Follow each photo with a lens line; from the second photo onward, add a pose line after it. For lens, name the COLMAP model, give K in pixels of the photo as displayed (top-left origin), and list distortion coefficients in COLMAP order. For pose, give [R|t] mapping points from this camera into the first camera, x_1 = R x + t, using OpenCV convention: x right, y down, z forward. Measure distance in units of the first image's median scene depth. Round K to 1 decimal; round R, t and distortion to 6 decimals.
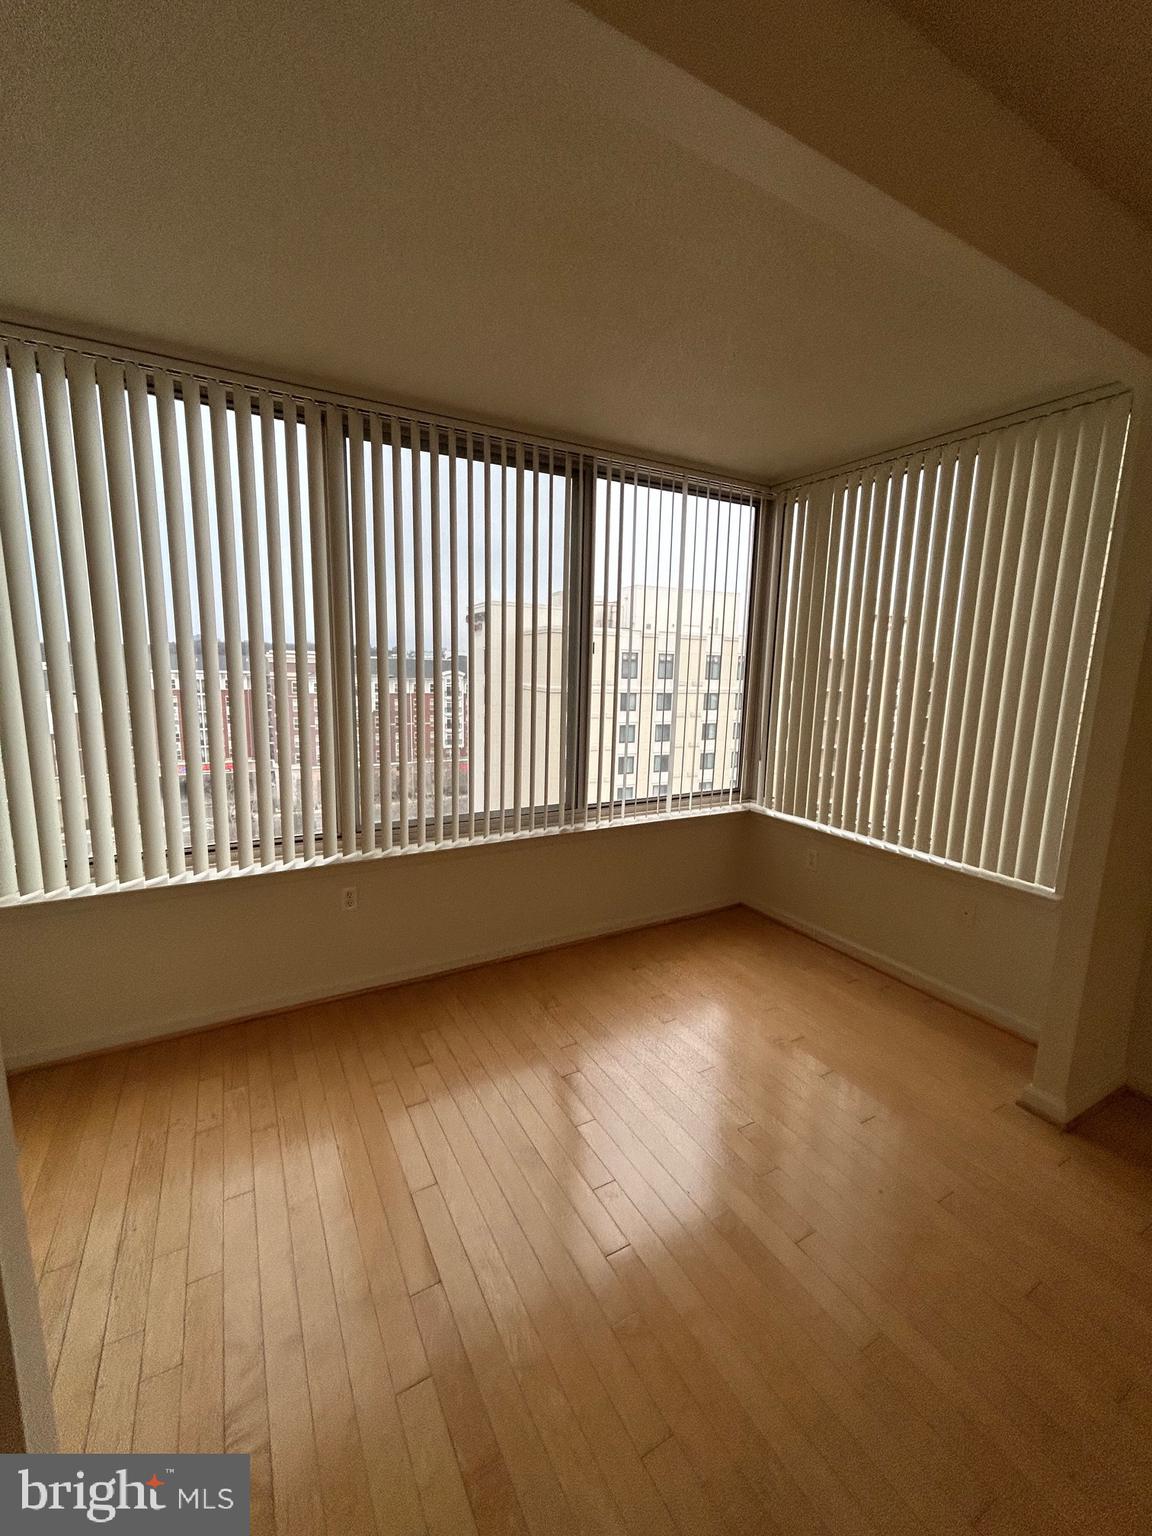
lens RADIAL K [[619.1, 0, 575.8], [0, 619.1, 765.6], [0, 0, 1]] dist [-0.003151, 0.000053]
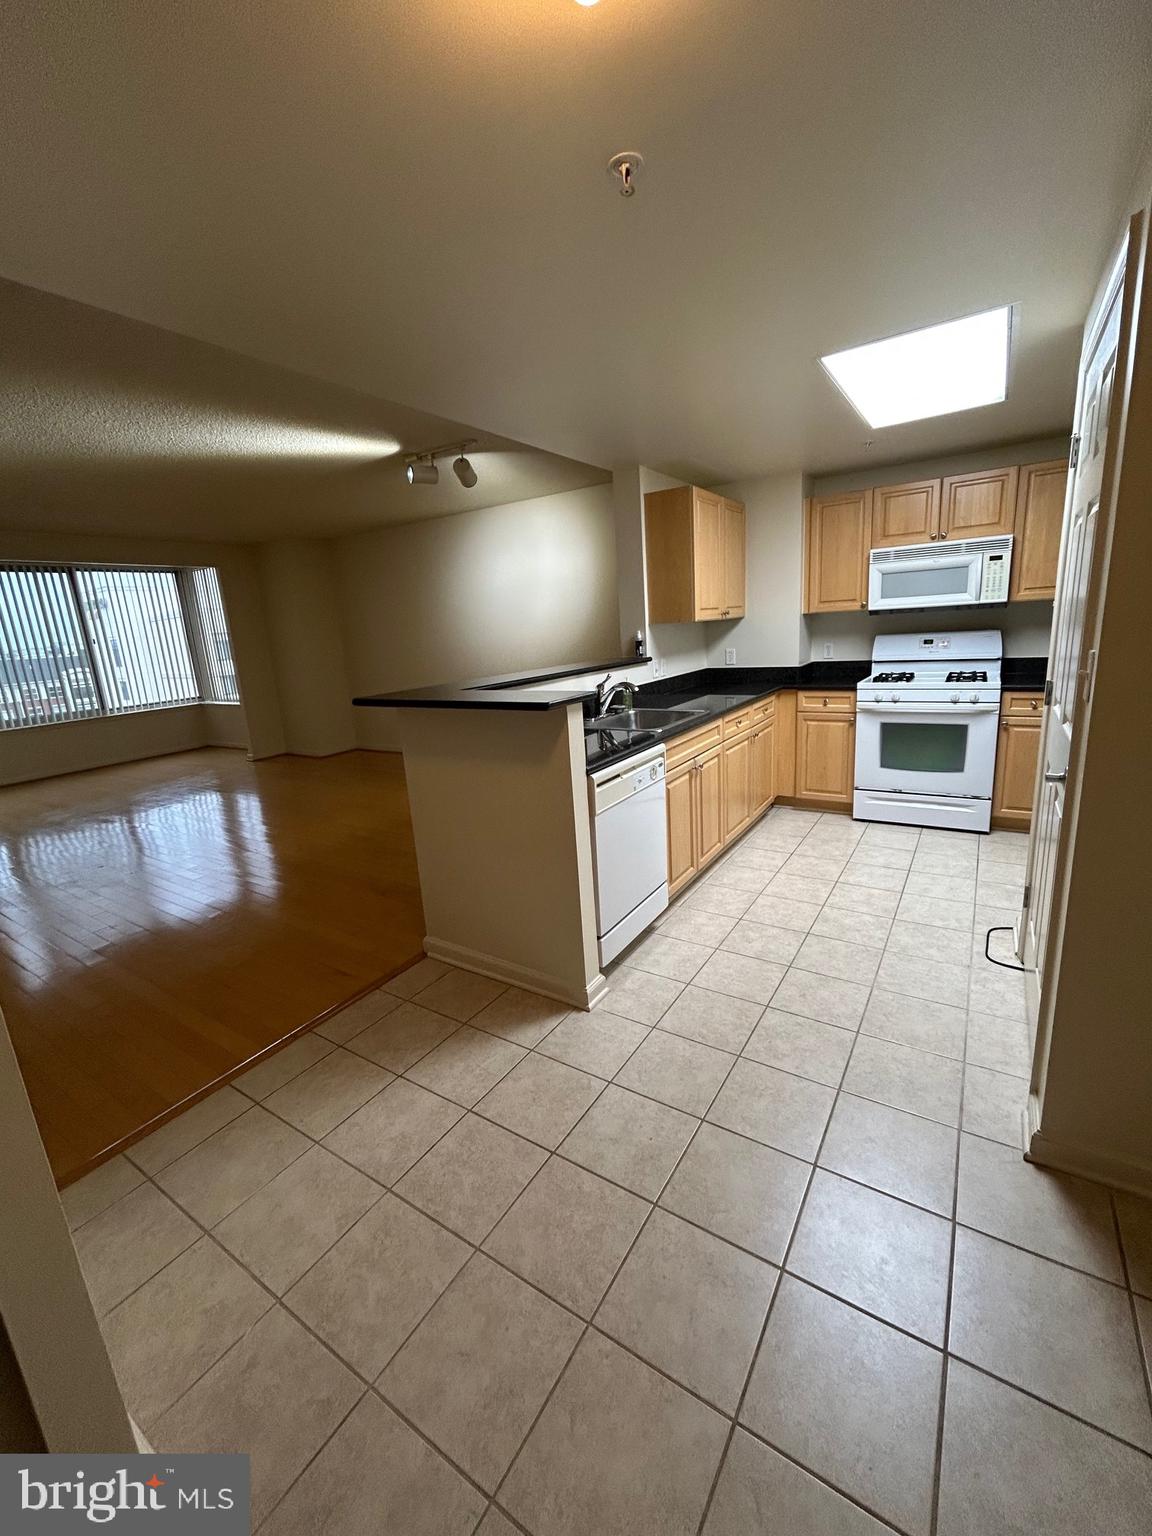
lens RADIAL K [[619.1, 0, 575.8], [0, 619.1, 765.6], [0, 0, 1]] dist [-0.003151, 0.000053]
pose [[0.886138, -0.180644, 0.426765, 0.531943], [0.156150, 0.983435, 0.092045, 0.329016], [-0.436323, -0.014925, 0.899666, -1.823983]]
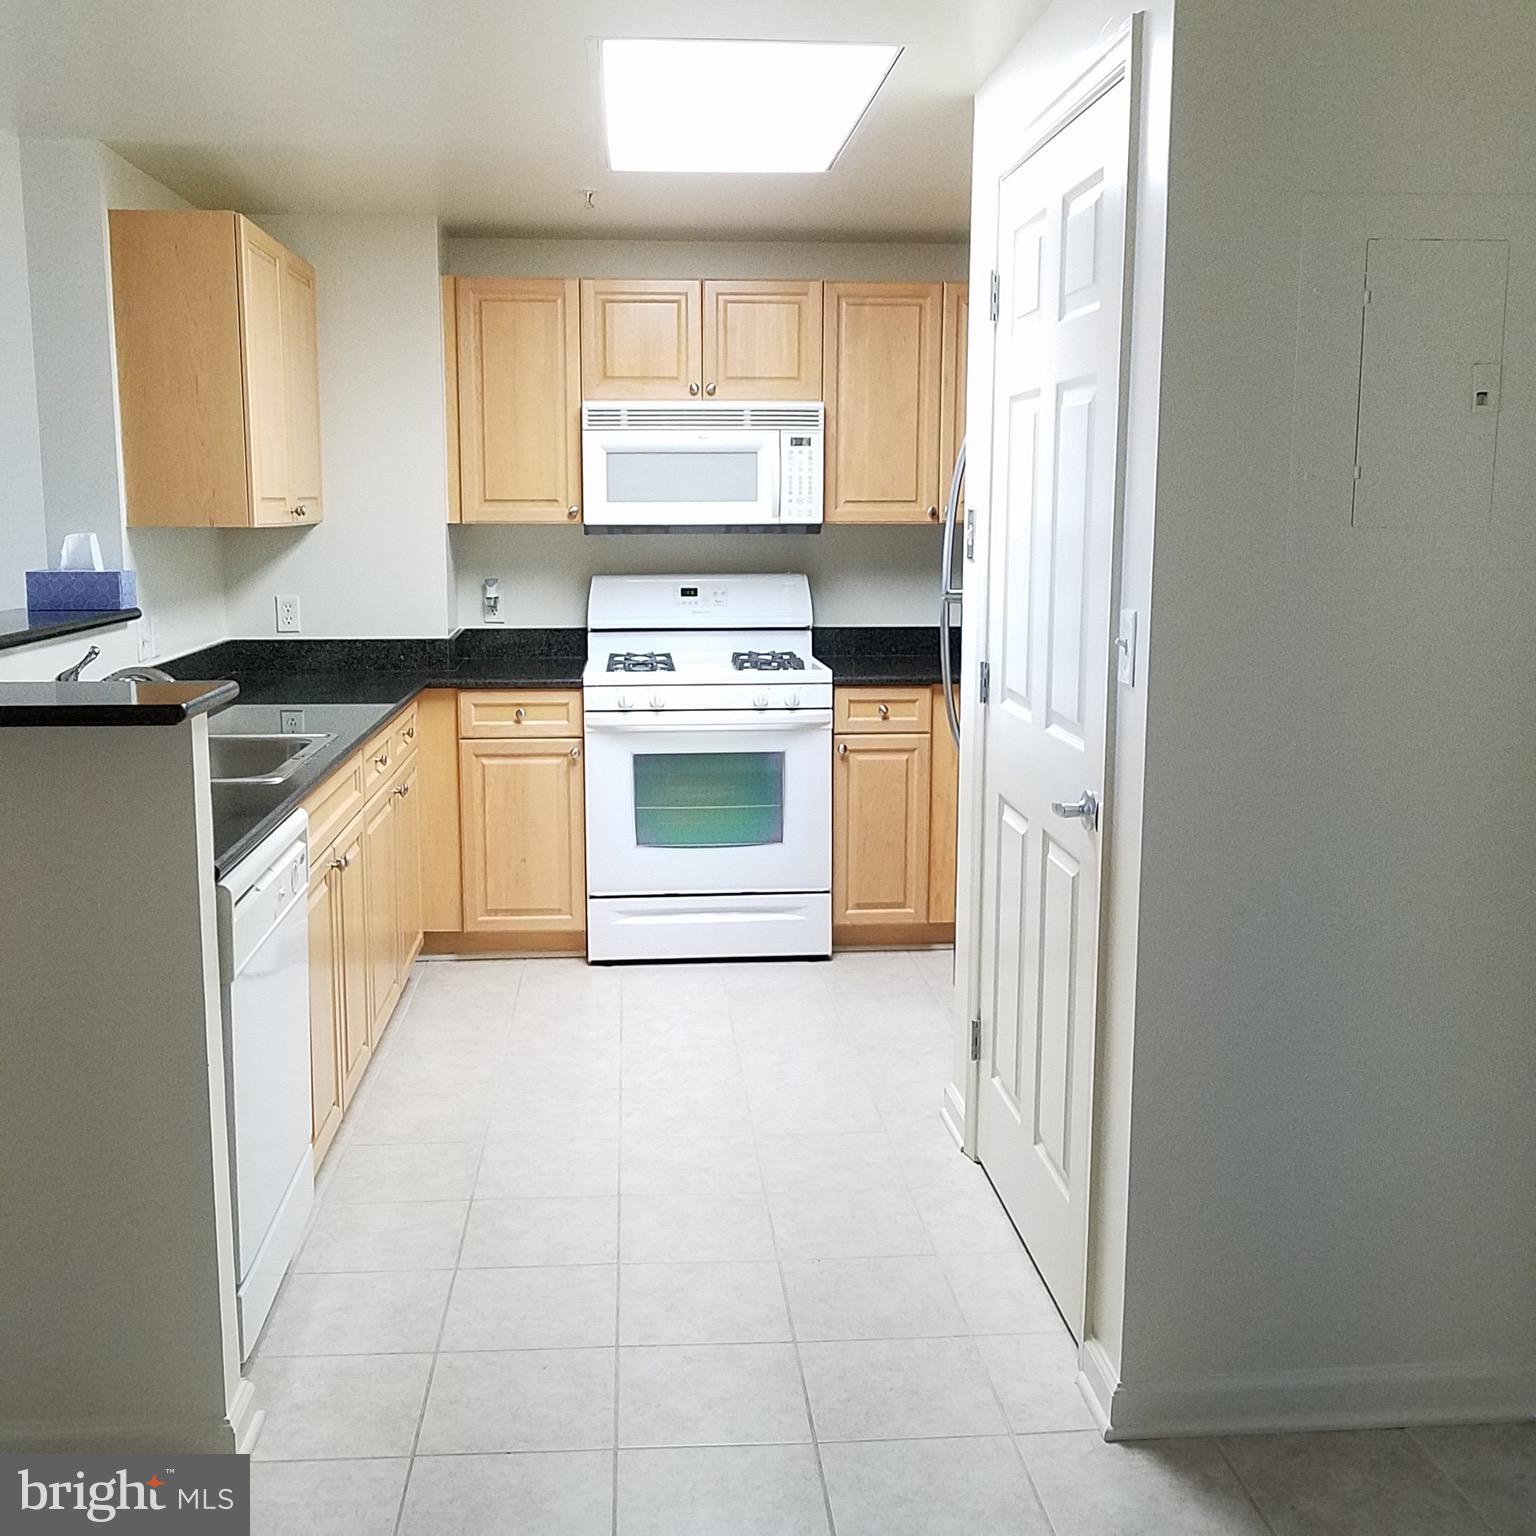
lens RADIAL K [[1591.0, 0, 732.1], [0, 1591.0, 747.0], [0, 0, 1]] dist [-0.013608, 0.006576]
pose [[0.437174, -0.159086, 0.885195, 0.325081], [0.152684, 0.983073, 0.101270, 0.308004], [-0.886322, 0.090883, 0.454064, -1.765228]]
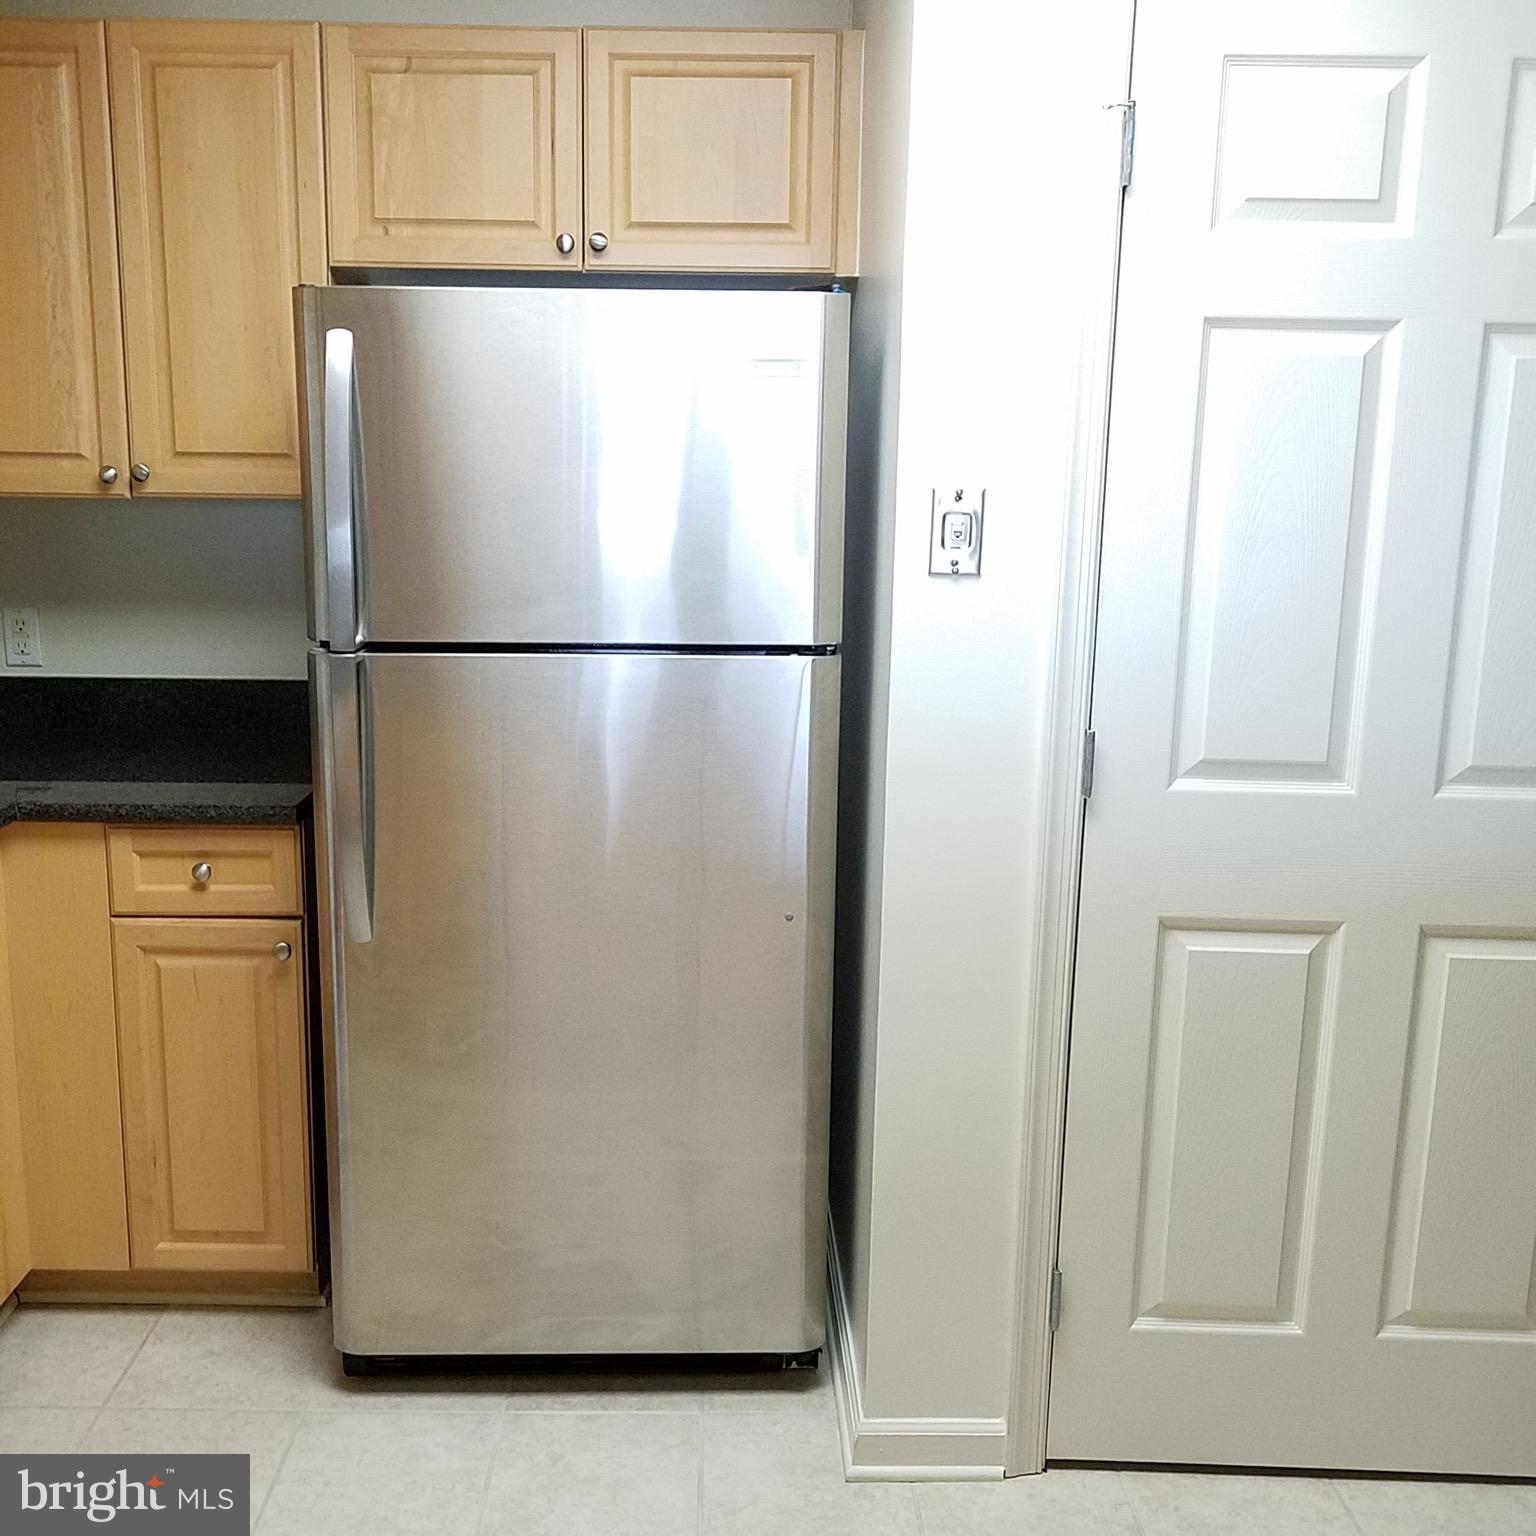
lens RADIAL K [[1591.0, 0, 732.1], [0, 1591.0, 747.0], [0, 0, 1]] dist [-0.013608, 0.006576]
pose [[-0.871108, -0.131354, 0.473199, 1.061049], [0.040232, 0.941238, 0.335339, 0.177695], [-0.489441, 0.311154, -0.814635, -0.931276]]
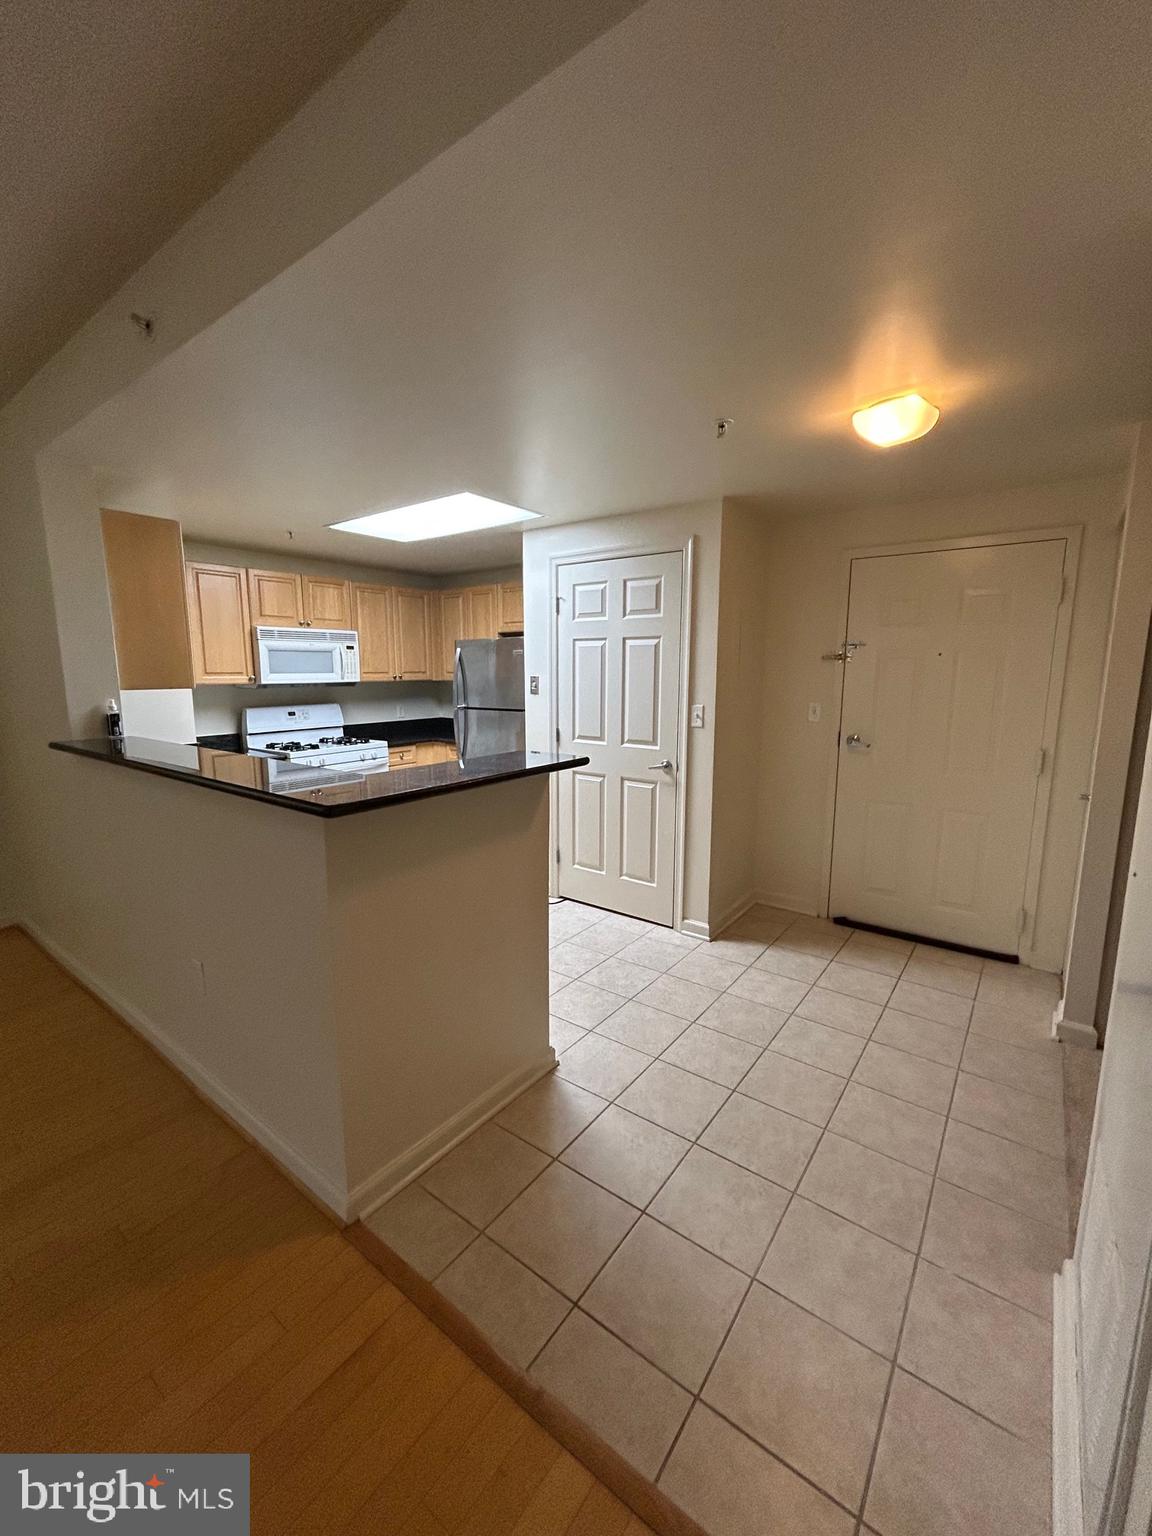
lens RADIAL K [[619.1, 0, 575.8], [0, 619.1, 765.6], [0, 0, 1]] dist [-0.003151, 0.000053]
pose [[-0.397723, -0.164630, 0.902615, 0.231810], [0.137855, 0.961880, 0.236184, 0.189961], [-0.907090, 0.218366, -0.359867, -1.107198]]
